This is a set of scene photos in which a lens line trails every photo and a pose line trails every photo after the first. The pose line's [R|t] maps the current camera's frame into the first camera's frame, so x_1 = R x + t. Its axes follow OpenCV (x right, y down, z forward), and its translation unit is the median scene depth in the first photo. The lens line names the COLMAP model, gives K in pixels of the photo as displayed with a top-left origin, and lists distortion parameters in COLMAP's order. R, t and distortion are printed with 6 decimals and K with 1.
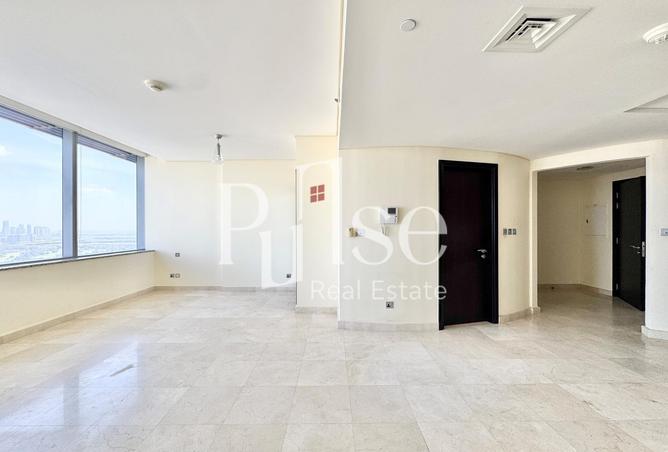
lens RADIAL K [[270.8, 0, 334.0], [0, 270.8, 226.0], [0, 0, 1]] dist [0.000792, 0.000155]
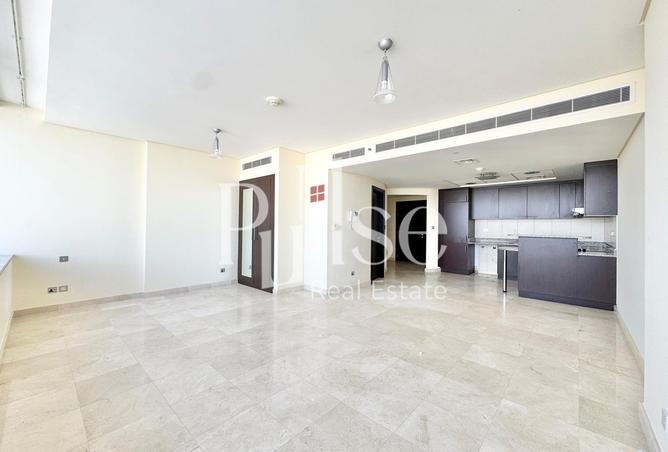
lens RADIAL K [[270.8, 0, 334.0], [0, 270.8, 226.0], [0, 0, 1]] dist [0.000792, 0.000155]
pose [[0.681851, 0.004691, 0.731476, -1.022379], [-0.018874, 0.999759, 0.011181, -0.002812], [-0.731248, -0.021430, 0.681775, 0.008958]]
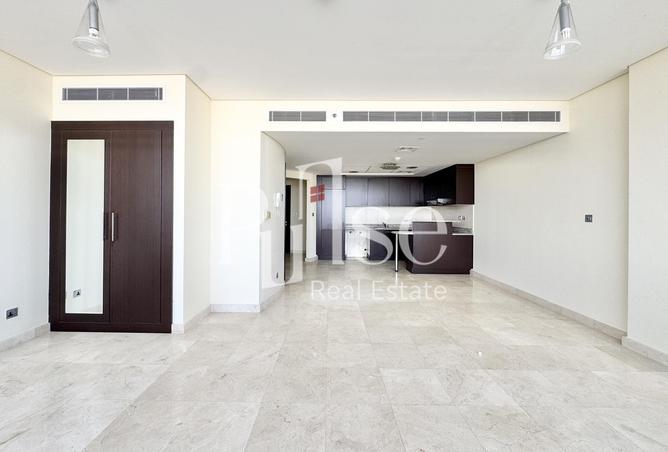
lens RADIAL K [[275.7, 0, 322.4], [0, 275.7, 216.3], [0, 0, 1]] dist [-0.002131, 0.000013]
pose [[0.025575, -0.009534, 0.999627, -1.001157], [-0.018368, 0.999781, 0.010005, 0.011051], [-0.999504, -0.018617, 0.025395, 0.766071]]
